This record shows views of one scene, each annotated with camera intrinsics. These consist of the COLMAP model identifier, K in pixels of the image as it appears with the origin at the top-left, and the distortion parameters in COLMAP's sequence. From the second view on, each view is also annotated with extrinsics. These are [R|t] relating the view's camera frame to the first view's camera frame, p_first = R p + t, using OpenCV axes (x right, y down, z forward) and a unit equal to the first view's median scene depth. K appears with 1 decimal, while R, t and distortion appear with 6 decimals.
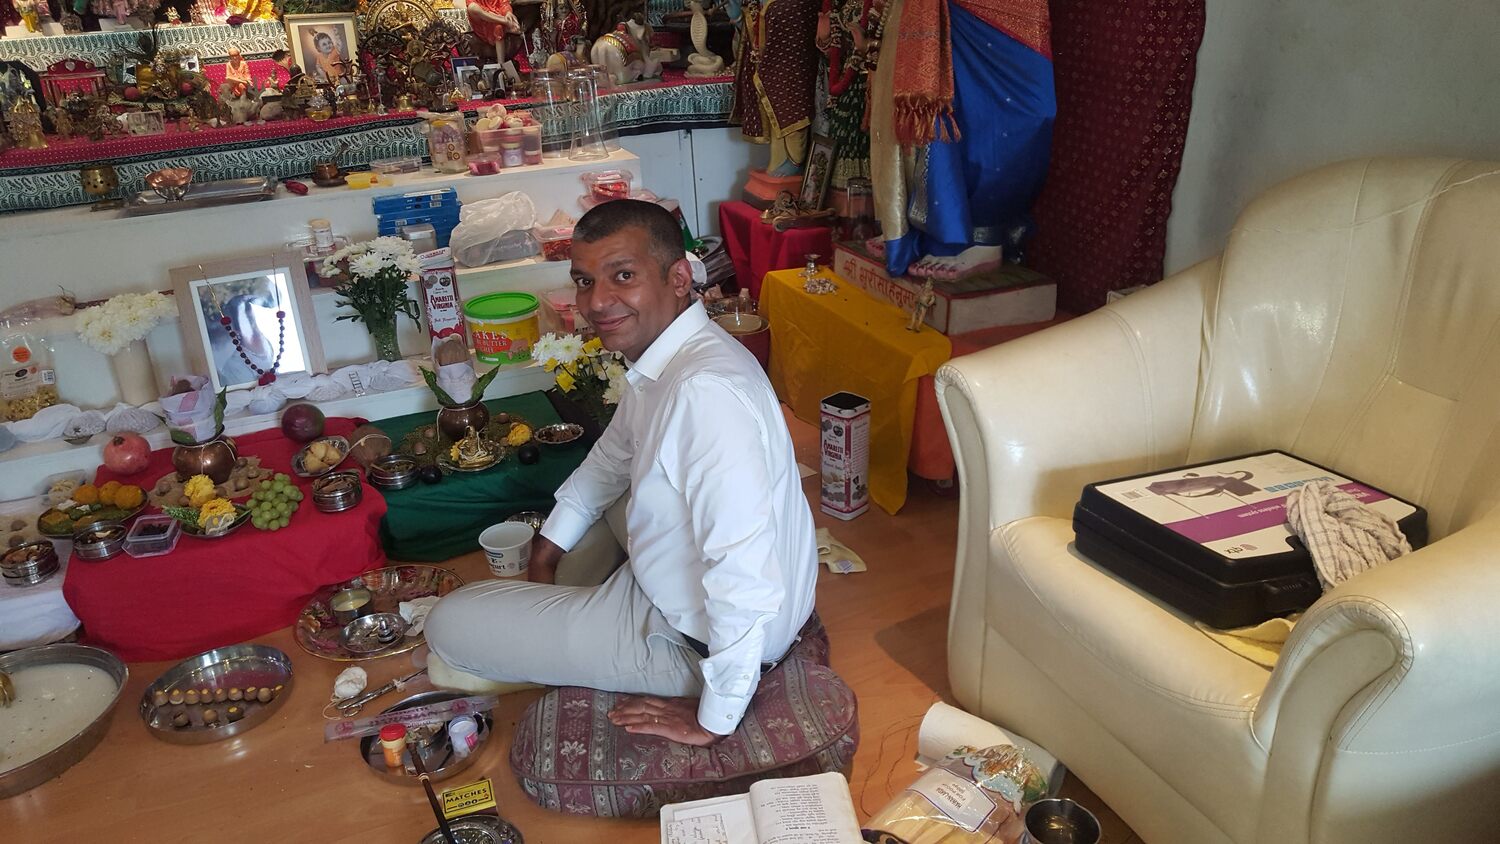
lens RADIAL K [[1108.6, 0, 755.4], [0, 1108.6, 428.8], [0, 0, 1]] dist [0.116510, -0.171827]
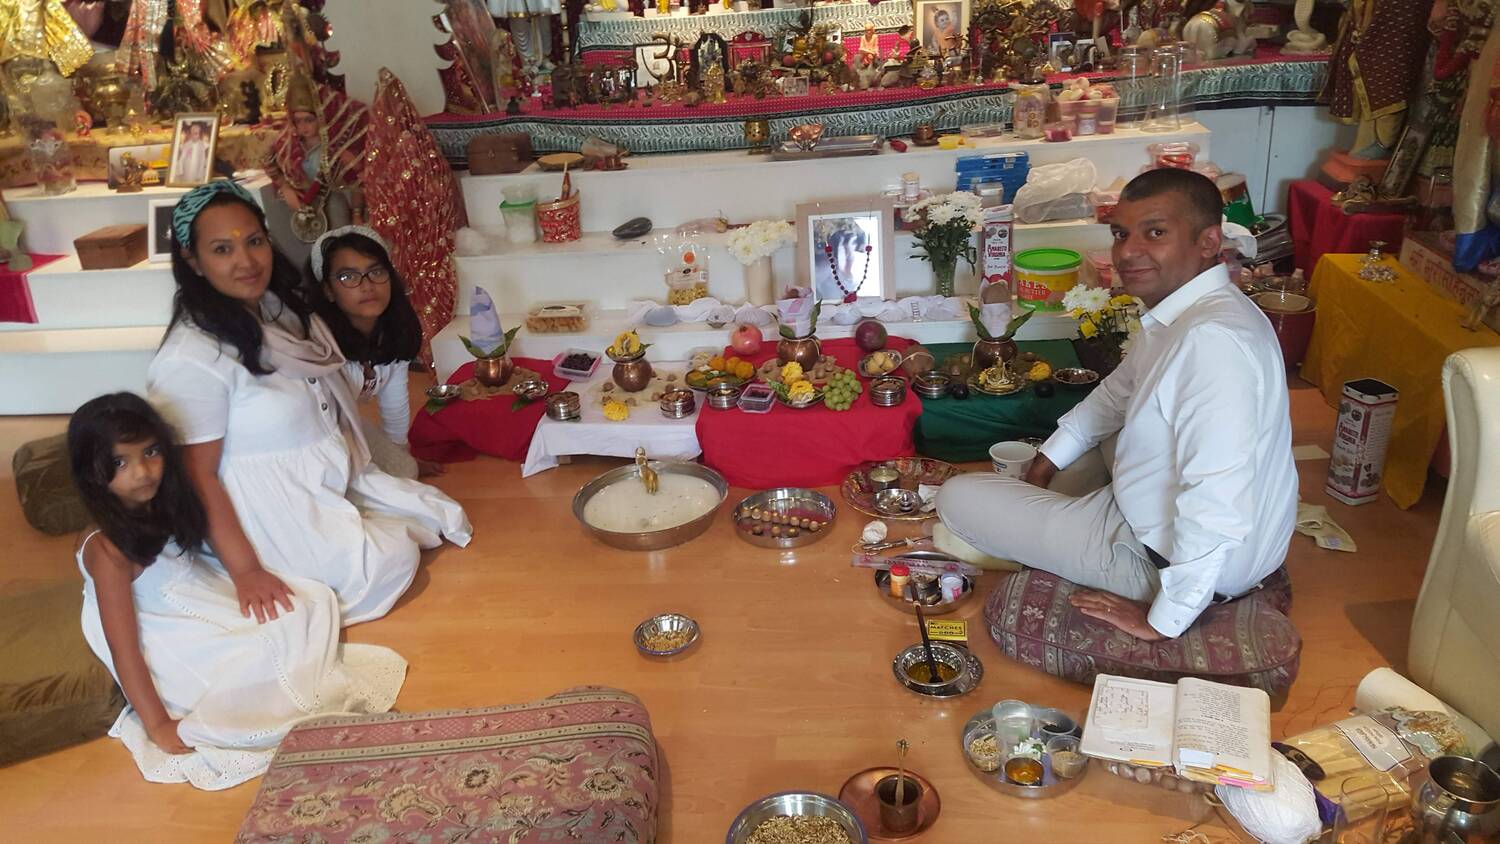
lens RADIAL K [[1114.9, 0, 745.8], [0, 1114.9, 424.4], [0, 0, 1]] dist [0.120278, -0.178523]
pose [[0.875059, 0.176843, -0.450553, 0.040315], [-0.164247, 0.984123, 0.067272, 0.023138], [0.455296, 0.015135, 0.890211, -0.126620]]
